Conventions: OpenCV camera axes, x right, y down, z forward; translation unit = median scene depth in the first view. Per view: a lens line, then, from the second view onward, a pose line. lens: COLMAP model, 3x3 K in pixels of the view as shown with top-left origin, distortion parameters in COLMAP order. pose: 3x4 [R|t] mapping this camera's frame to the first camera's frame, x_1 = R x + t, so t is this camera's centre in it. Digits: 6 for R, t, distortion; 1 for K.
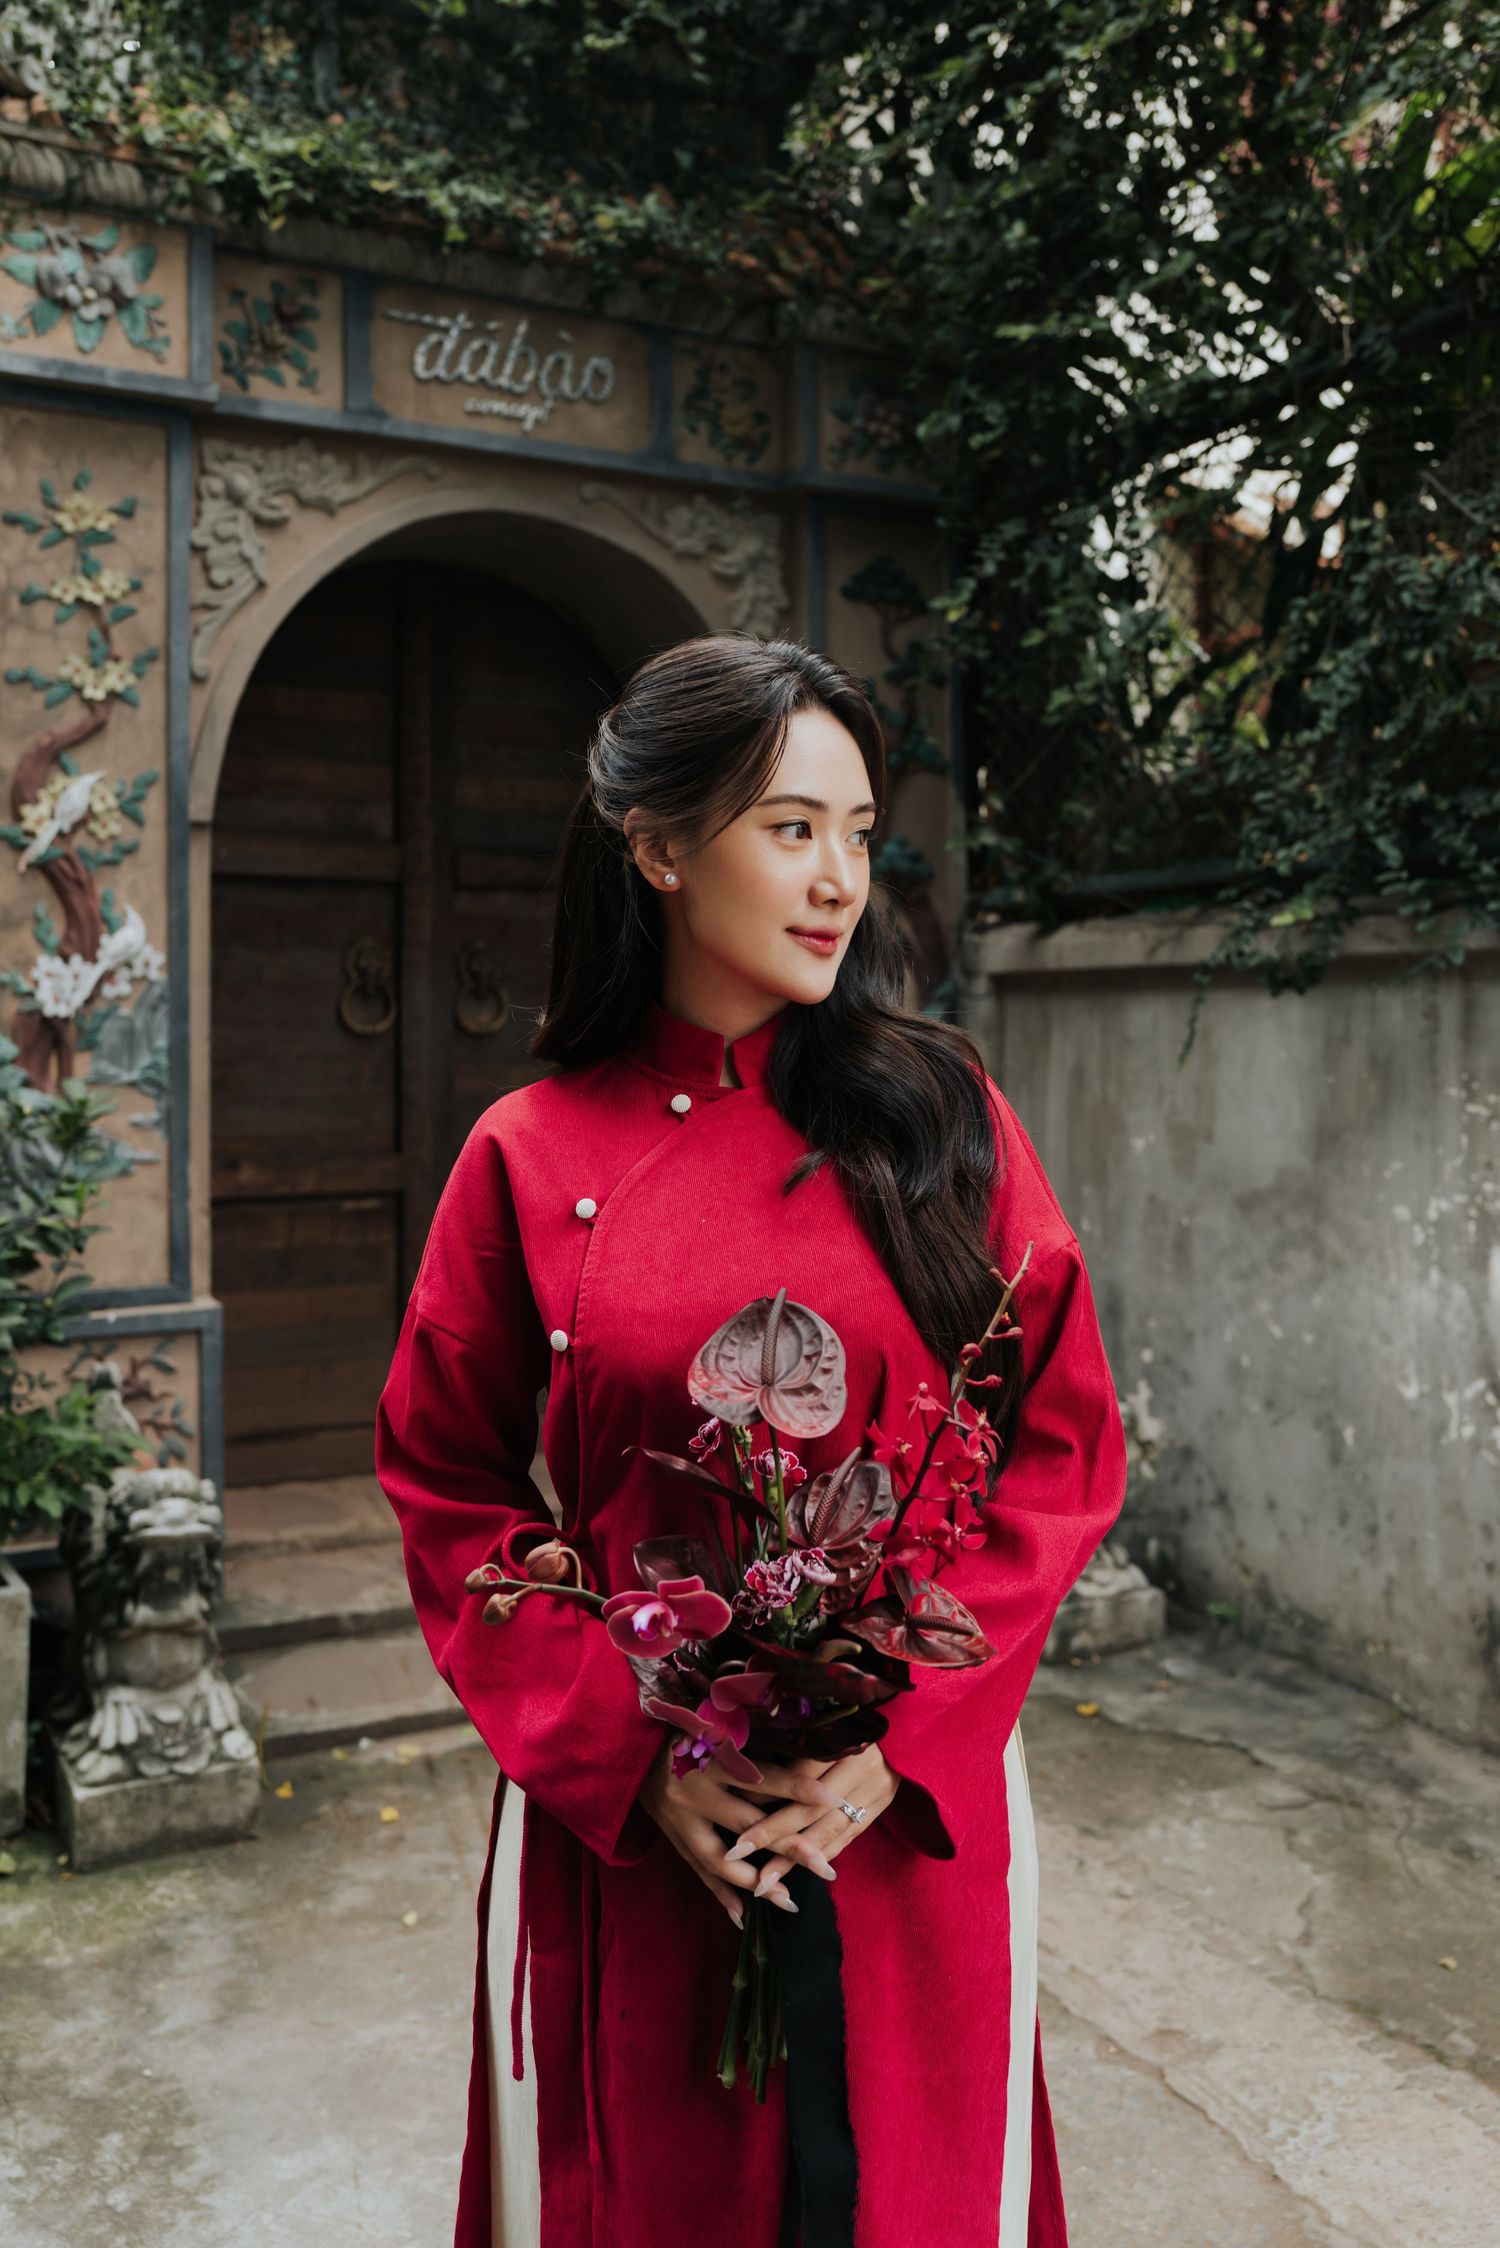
lens RADIAL K [[1820.2, 0, 784.1], [0, 1820.2, 1013.2], [0, 0, 1]] dist [-0.055771, 0.046304]
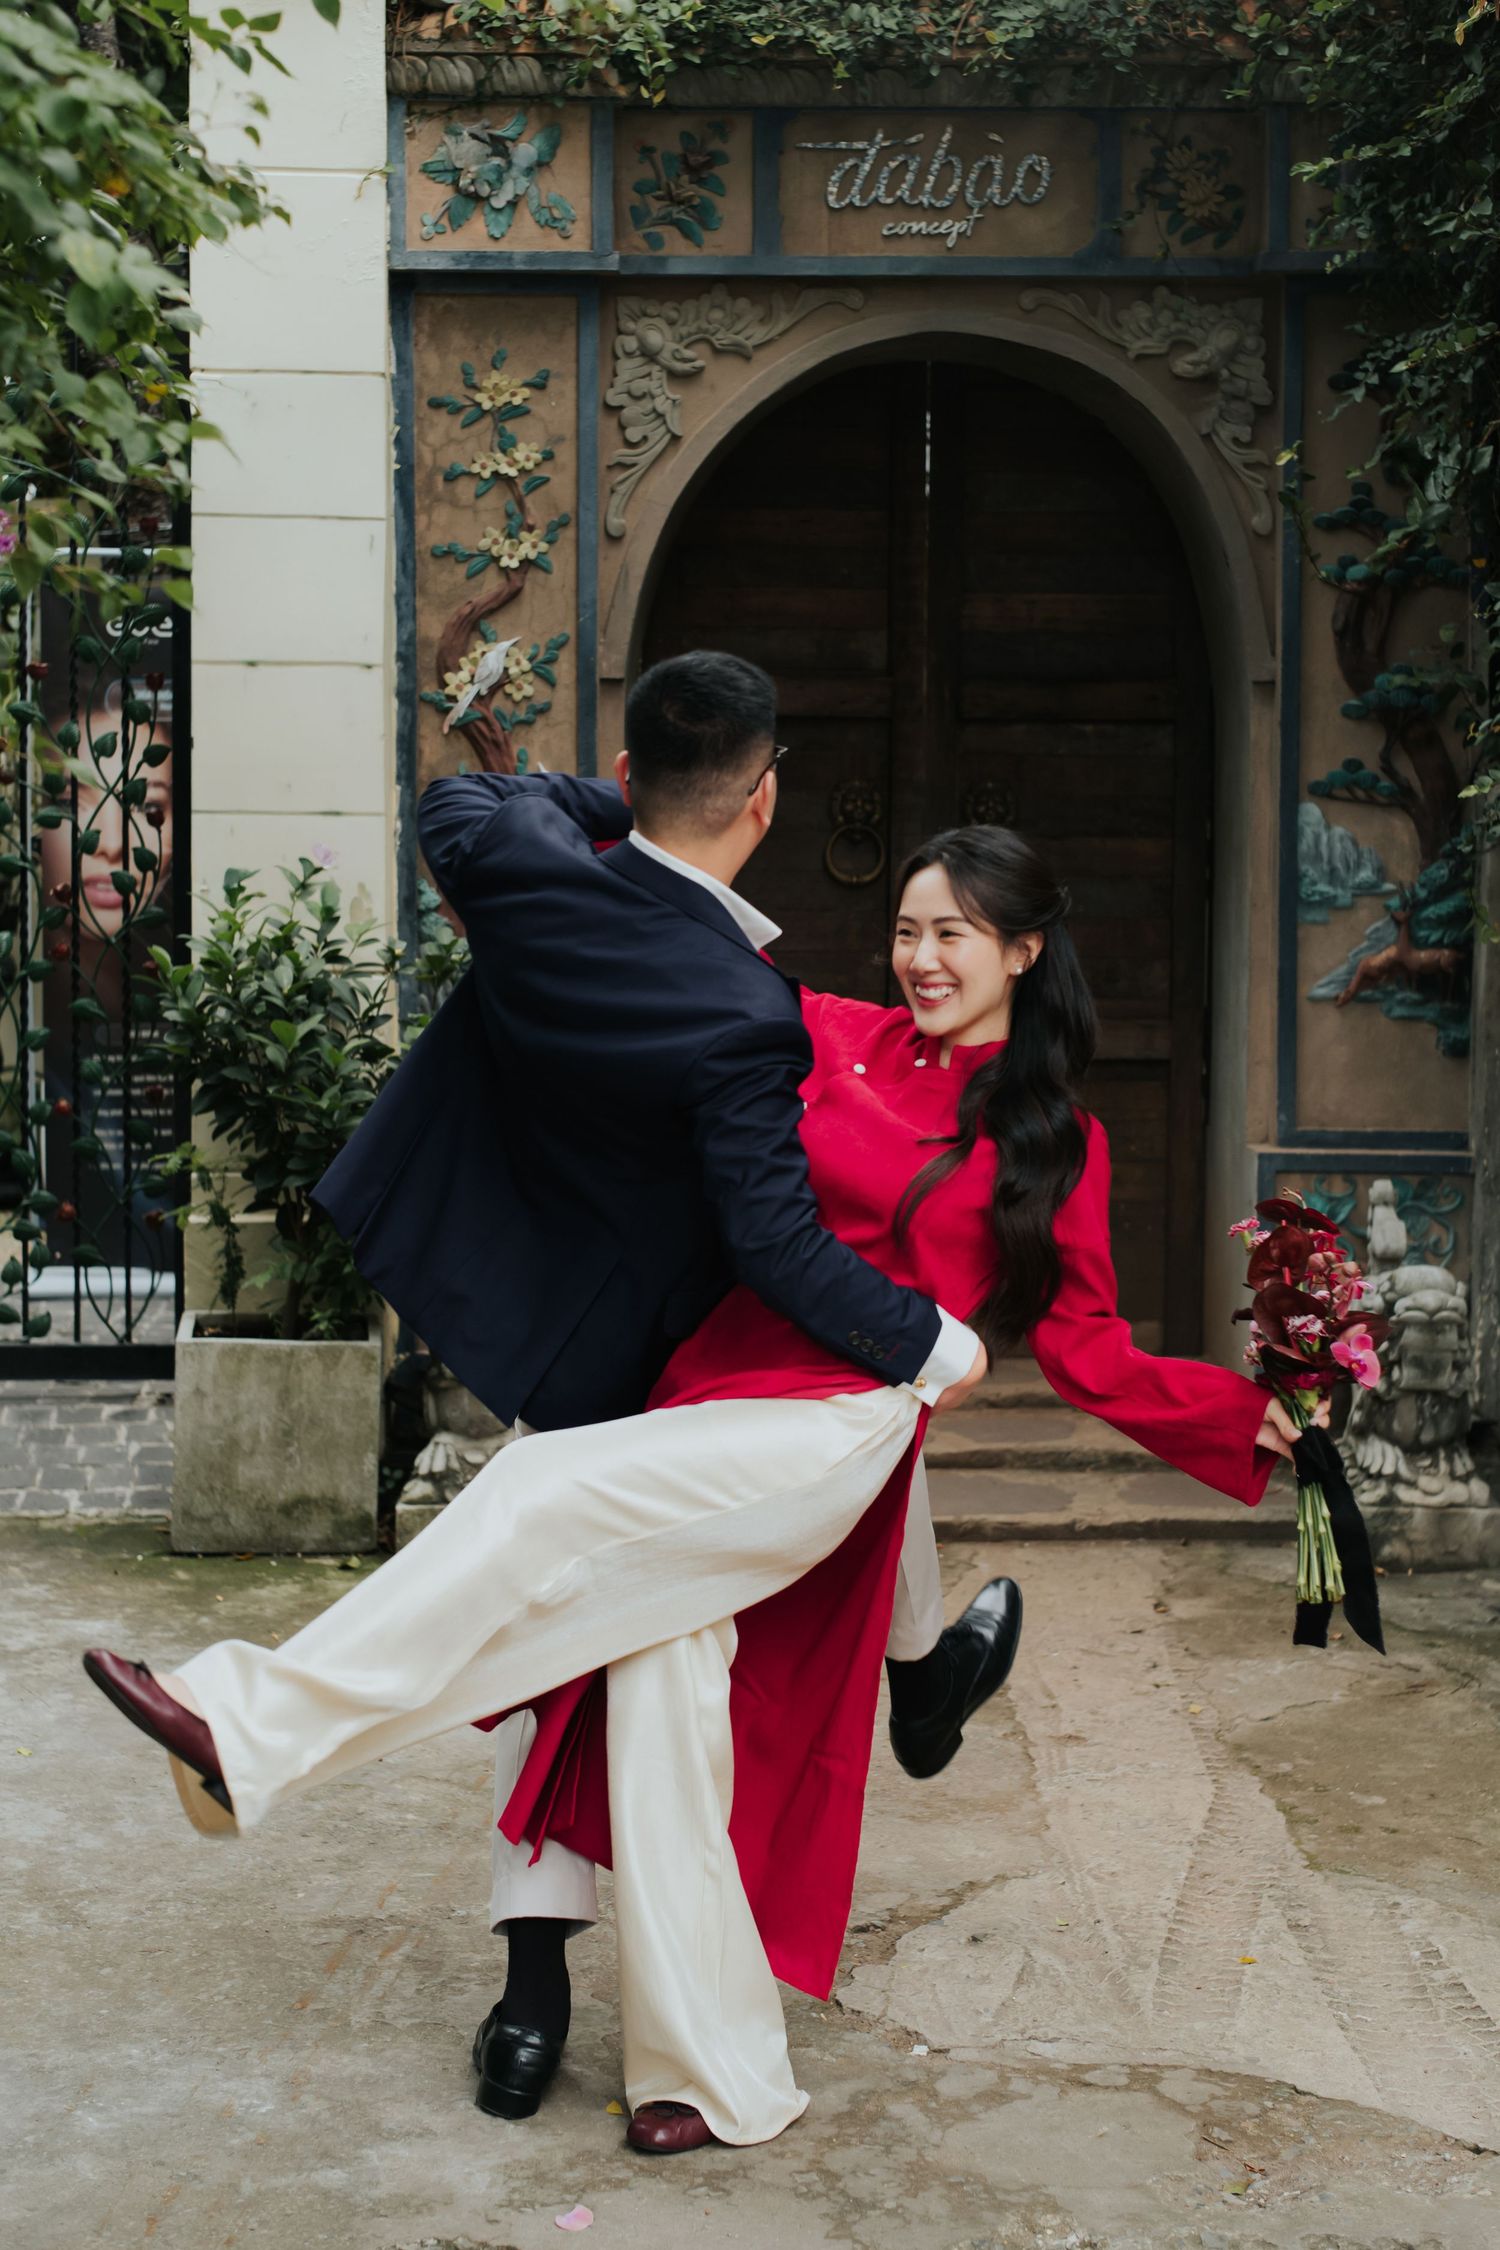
lens RADIAL K [[3491.8, 0, 754.7], [0, 3491.8, 978.2], [0, 0, 1]] dist [0.008944, 0.000000]
pose [[0.885331, 0.029892, -0.463999, 0.692080], [-0.008089, 0.998770, 0.048909, -0.034660], [0.464890, -0.039548, 0.884485, -0.742305]]
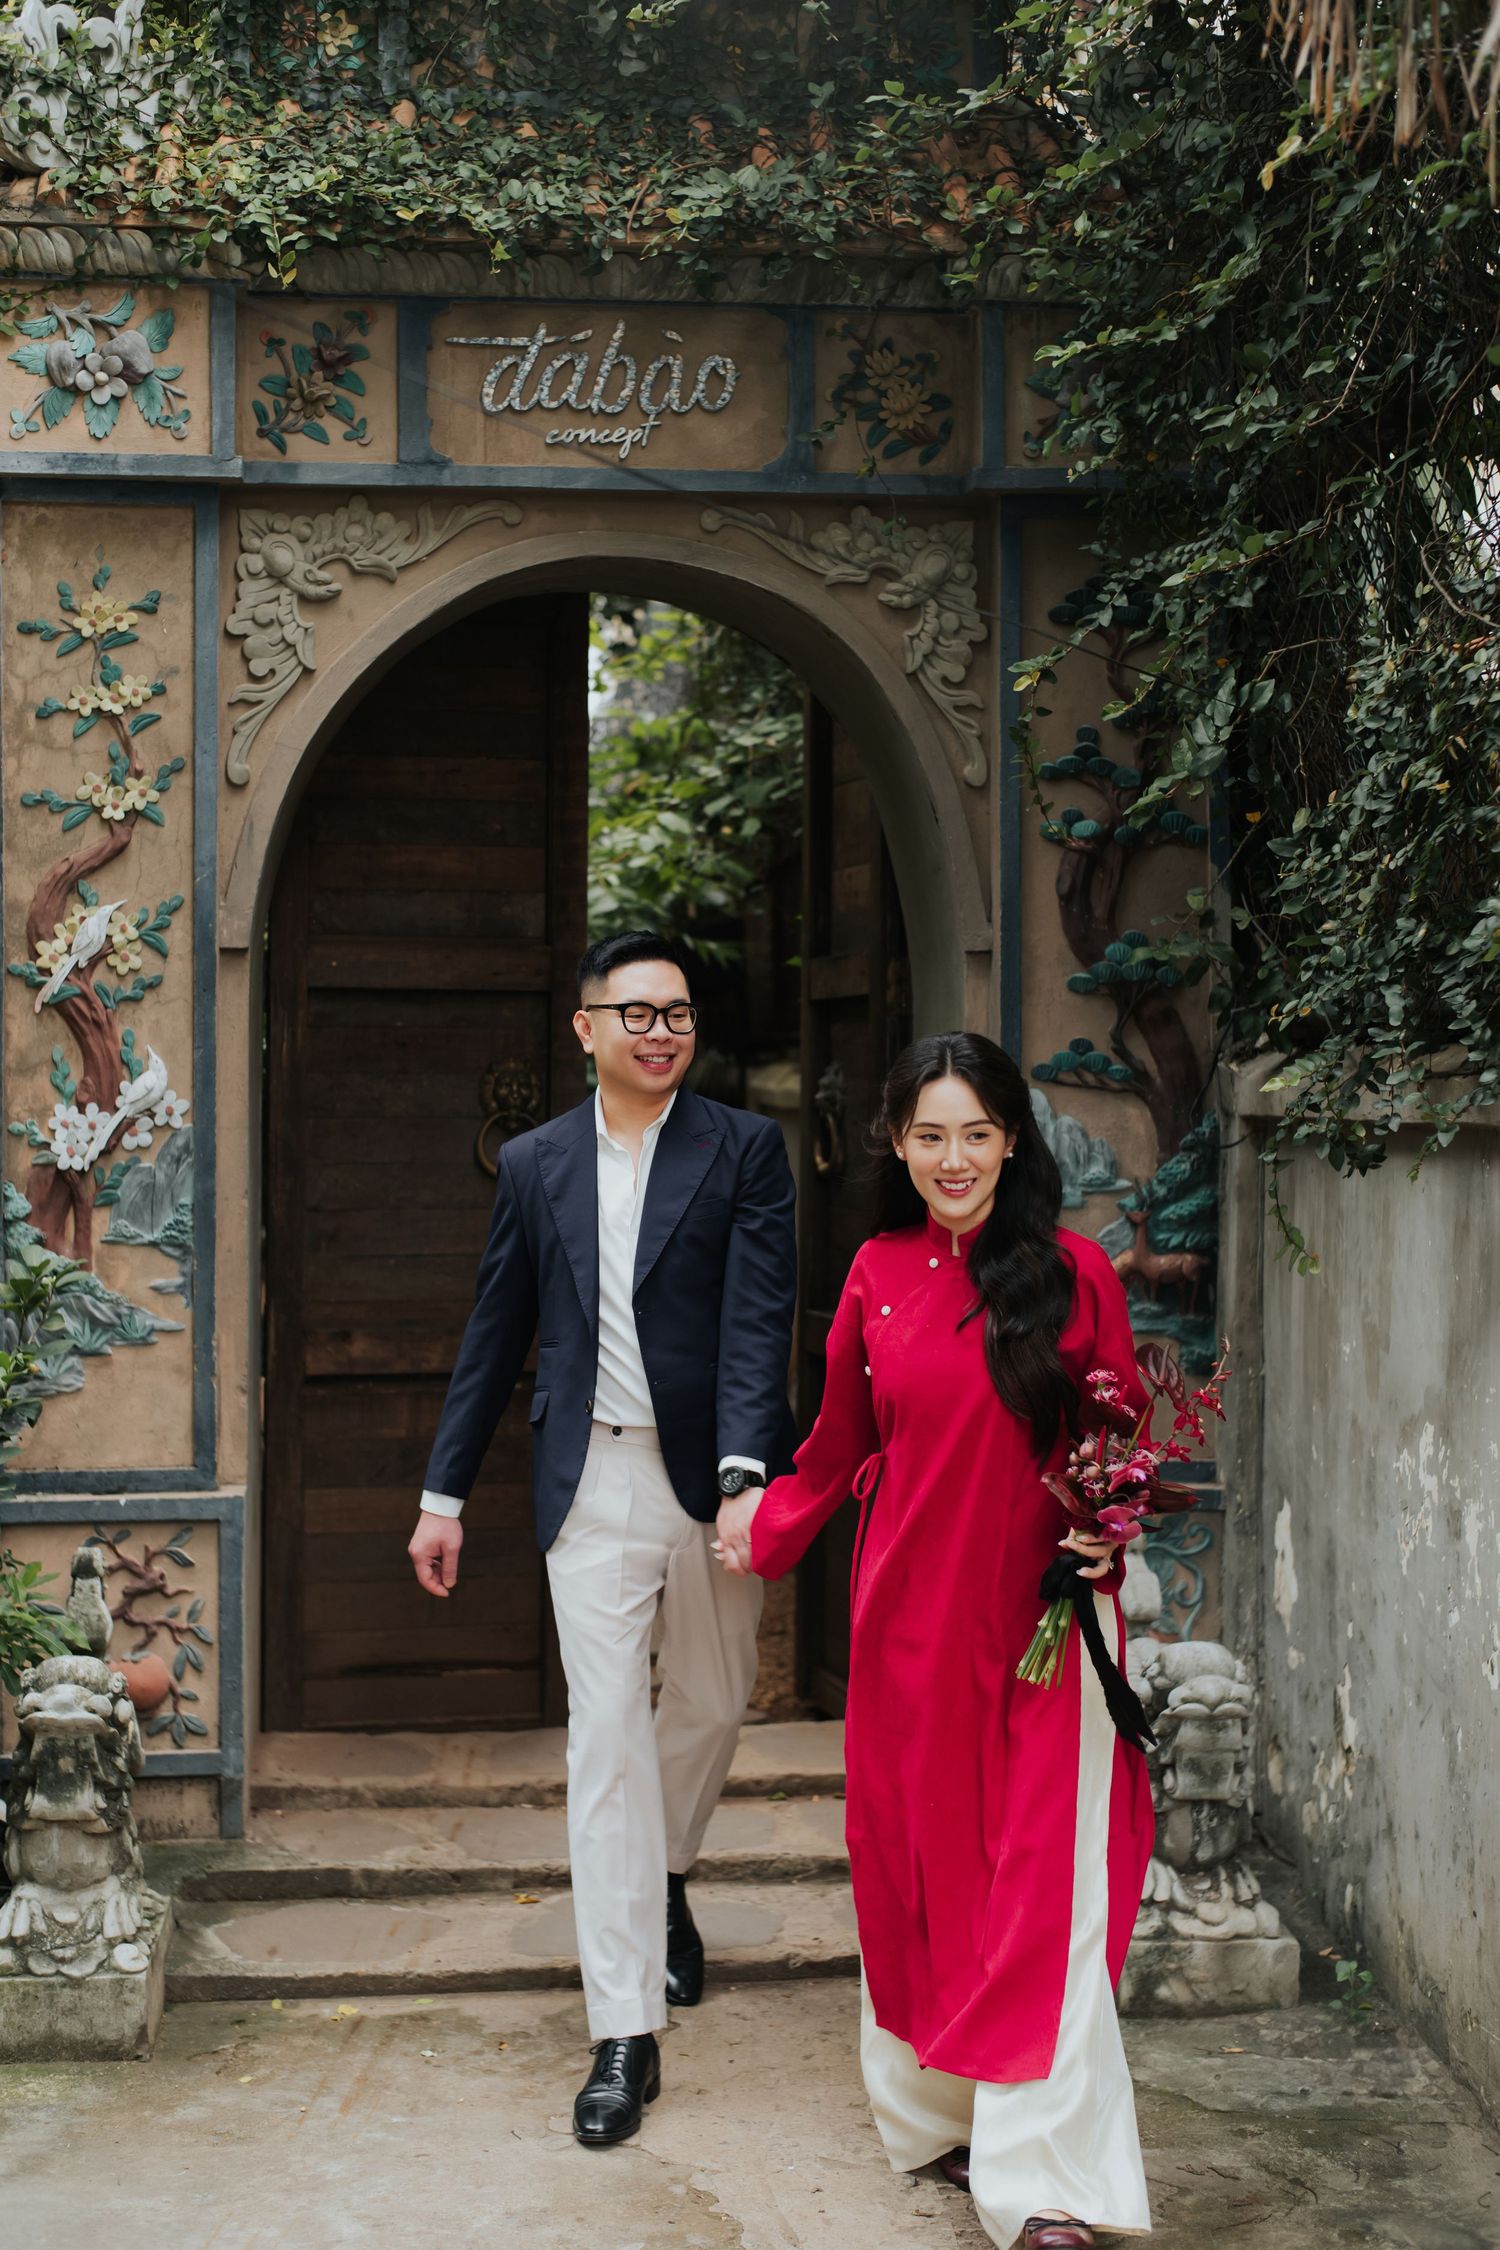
lens RADIAL K [[3166.8, 0, 666.3], [0, 3166.8, 1003.0], [0, 0, 1]] dist [0.025586, 0.000000]
pose [[0.924989, -0.001154, -0.379993, 0.473204], [-0.005048, 0.999870, -0.015325, -0.058042], [0.379961, 0.016094, 0.924862, -0.360766]]
